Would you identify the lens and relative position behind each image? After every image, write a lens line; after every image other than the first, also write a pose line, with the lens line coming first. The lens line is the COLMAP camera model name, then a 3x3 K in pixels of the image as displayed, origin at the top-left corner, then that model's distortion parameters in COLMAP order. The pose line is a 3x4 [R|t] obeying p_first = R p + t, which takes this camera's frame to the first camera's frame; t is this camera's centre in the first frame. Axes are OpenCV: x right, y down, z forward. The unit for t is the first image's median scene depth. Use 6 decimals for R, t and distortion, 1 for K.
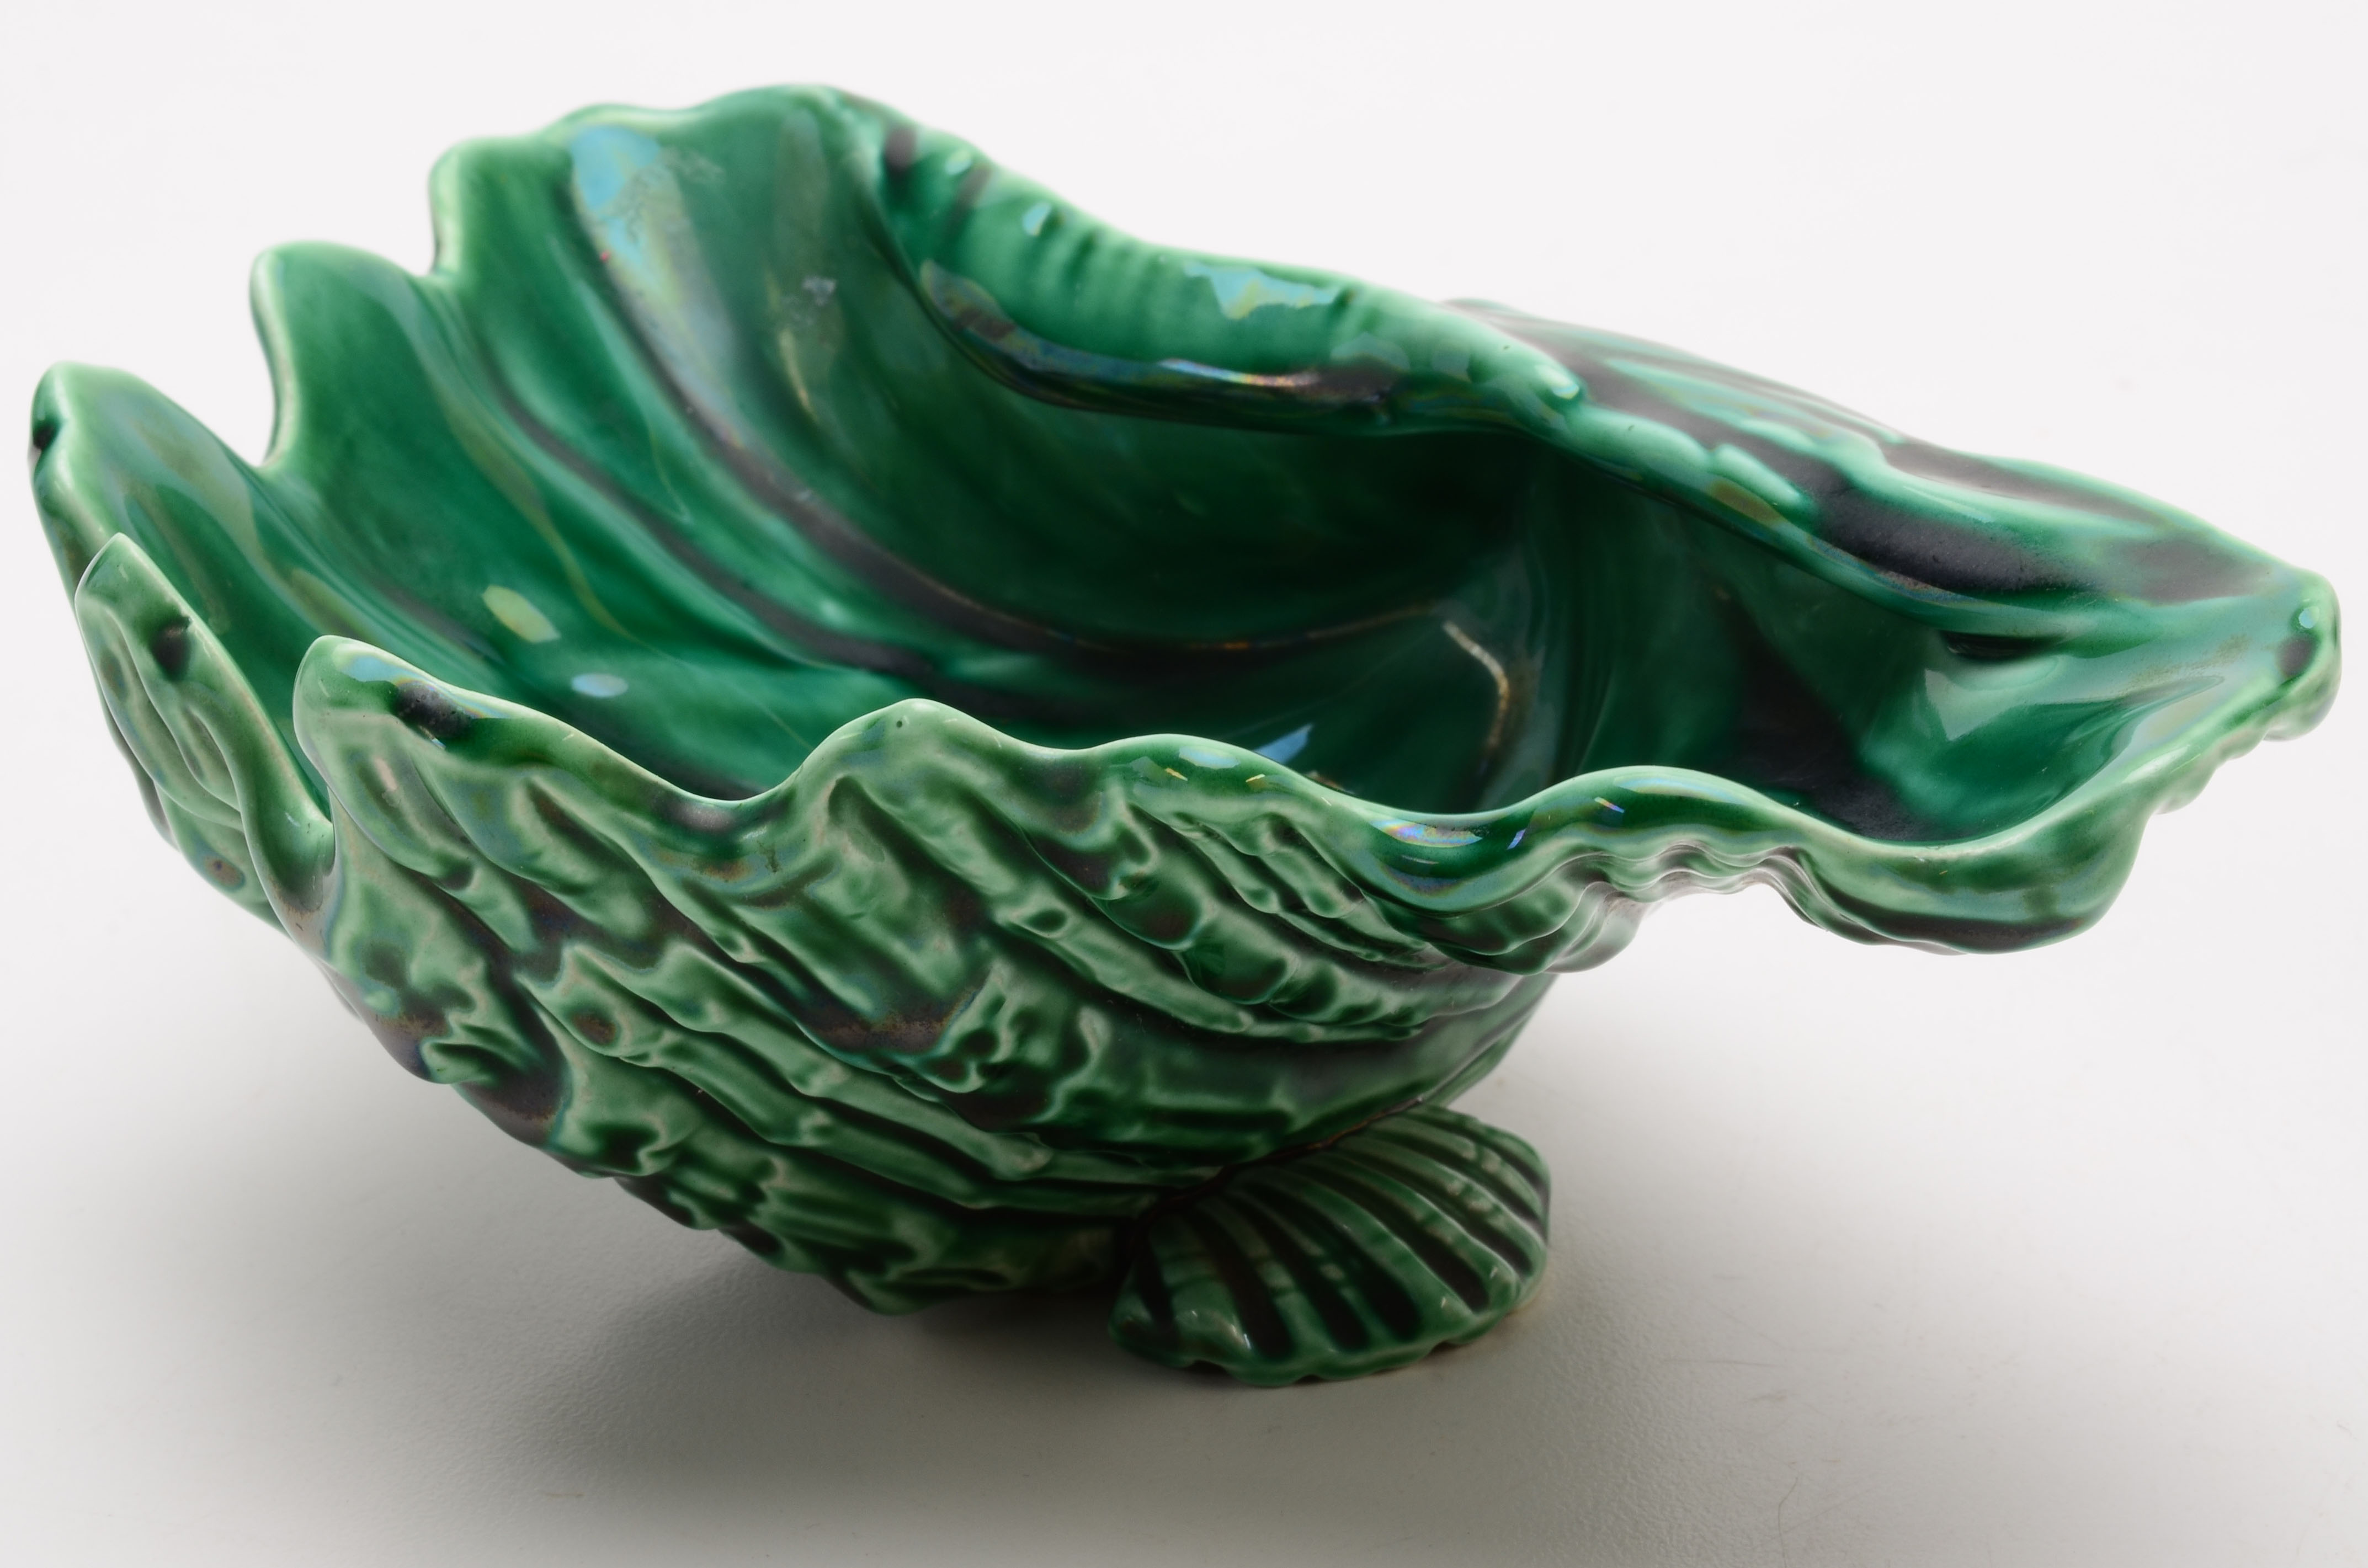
lens RADIAL K [[5599.6, 0, 1184.0], [0, 5599.6, 784.0], [0, 0, 1]] dist [0.121256, -0.015333]
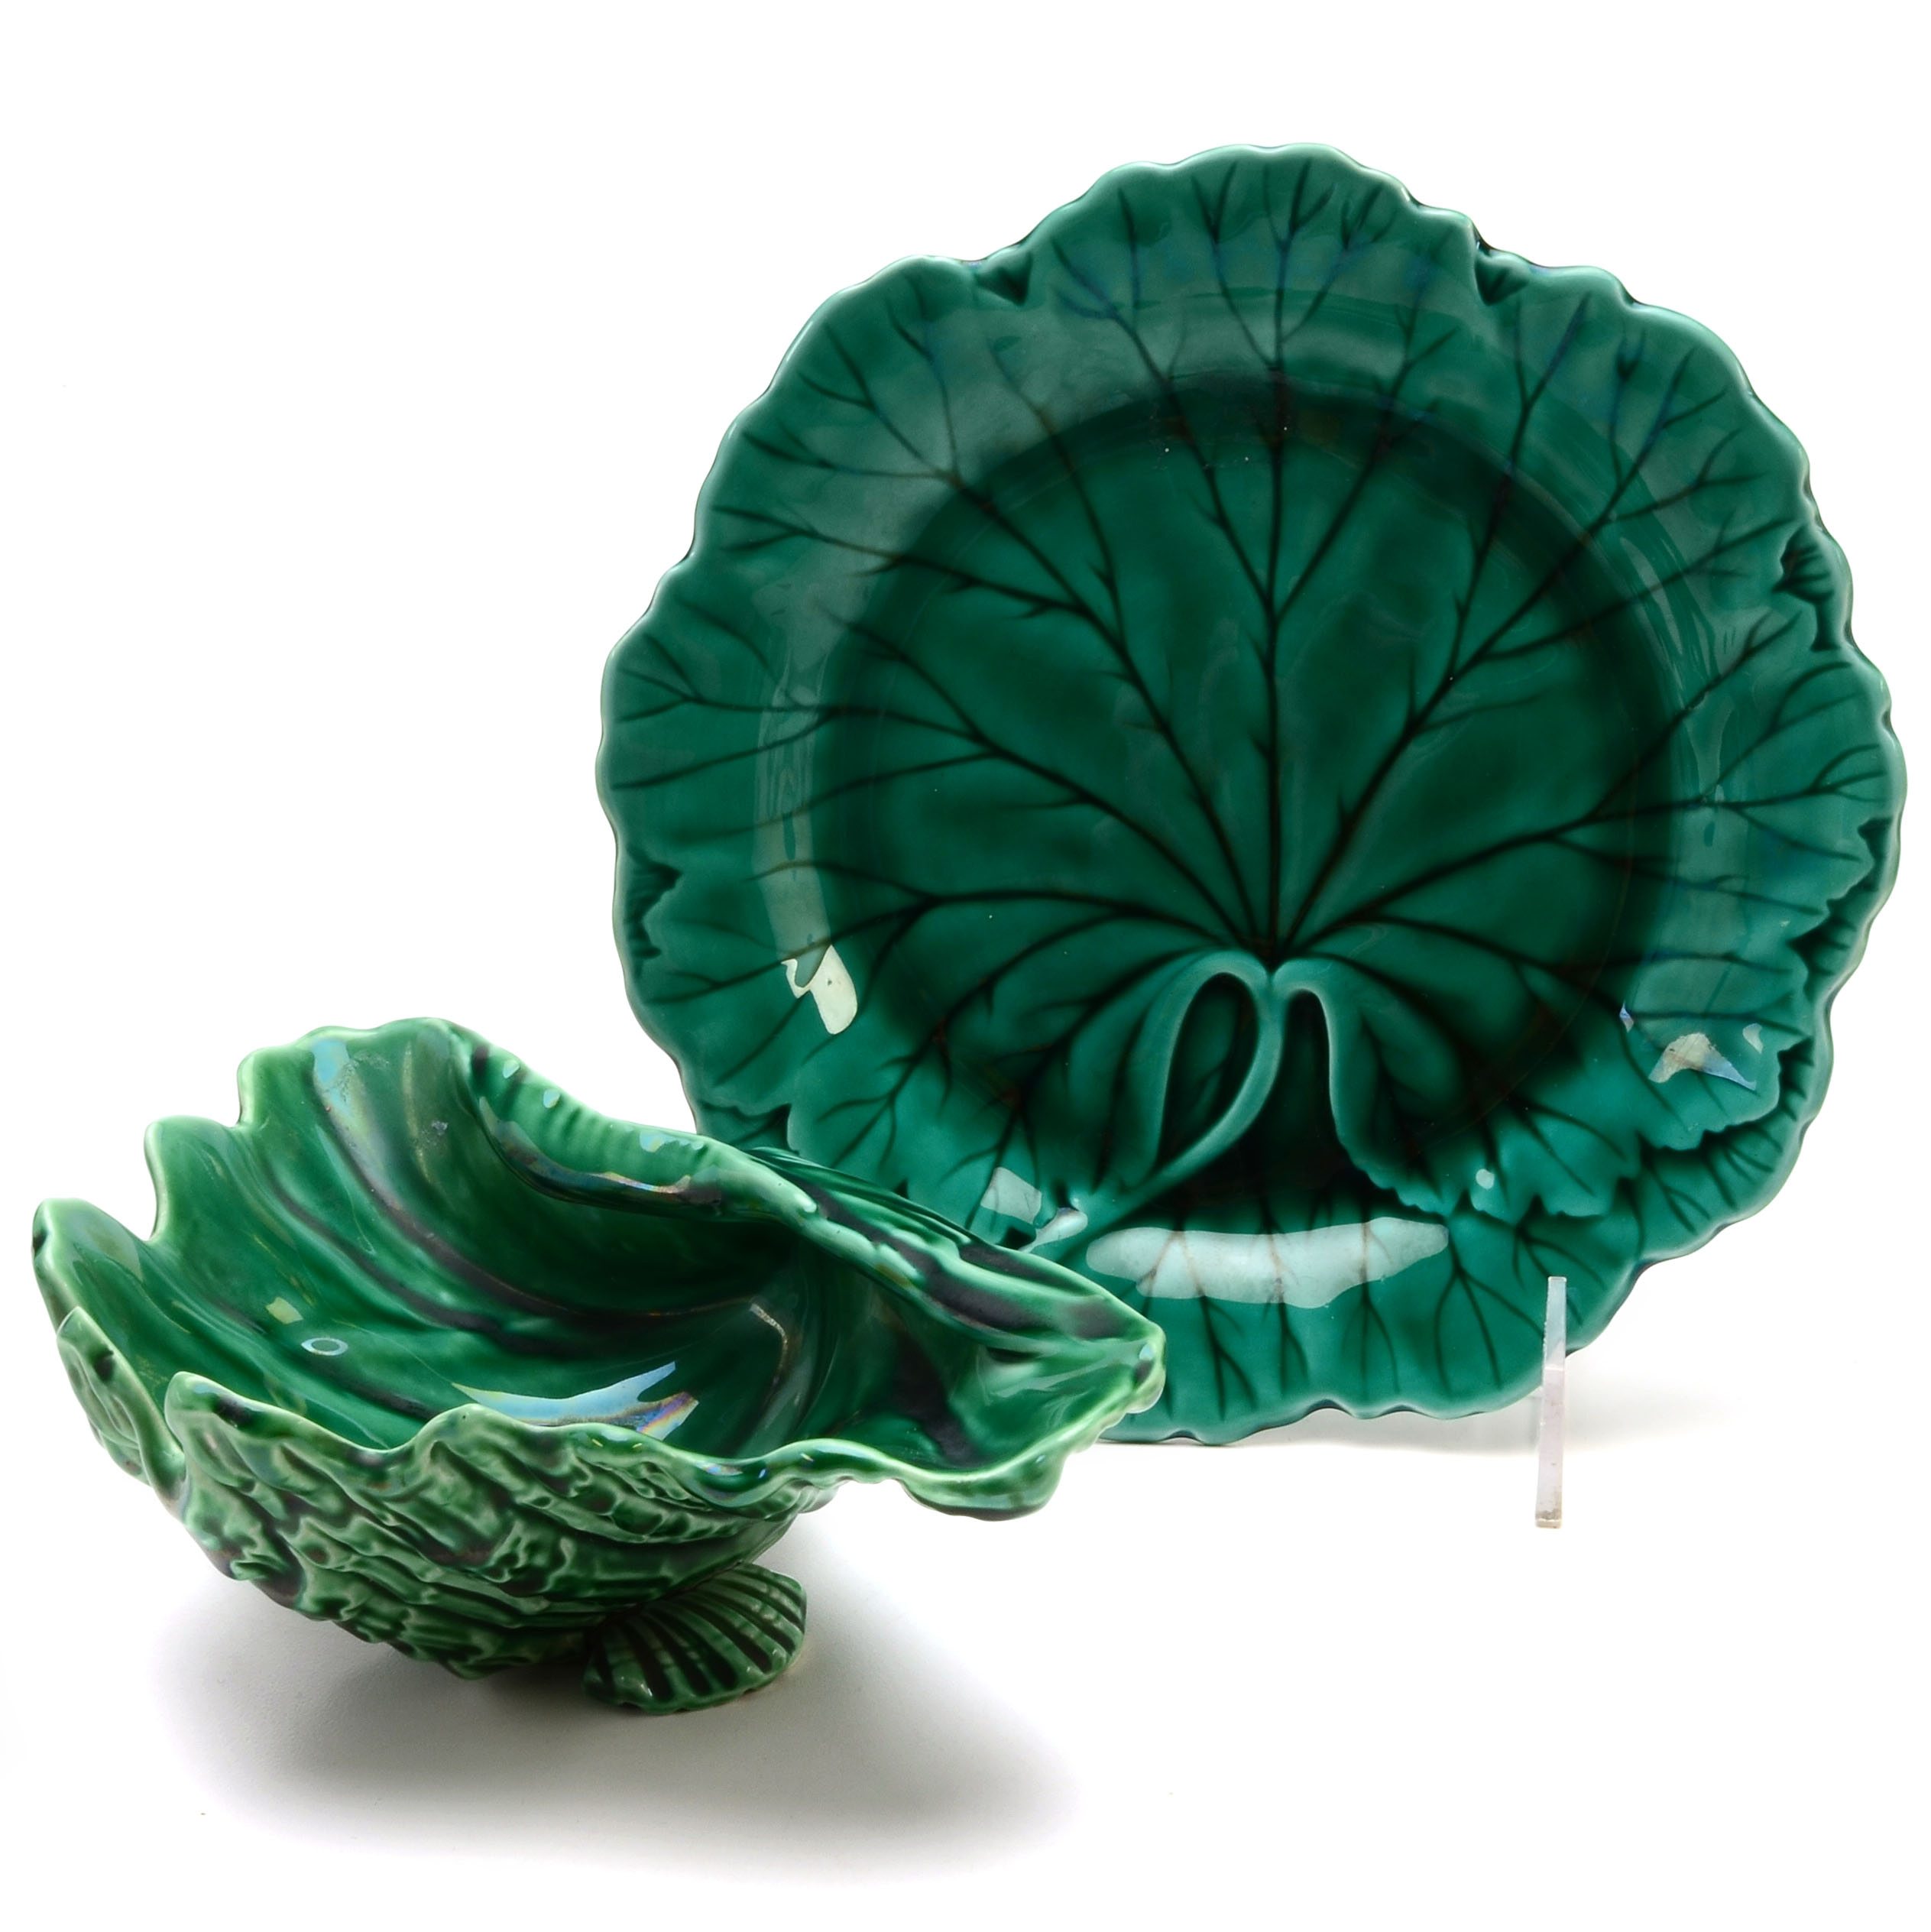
lens RADIAL K [[3544.8, 0, 1002.1], [0, 3544.8, 968.3], [0, 0, 1]] dist [0.003997, 0.017121]
pose [[0.997390, -0.007318, 0.071827, 0.049221], [0.009358, 0.999561, -0.028118, -0.125908], [-0.071590, 0.028716, 0.997021, -0.286043]]
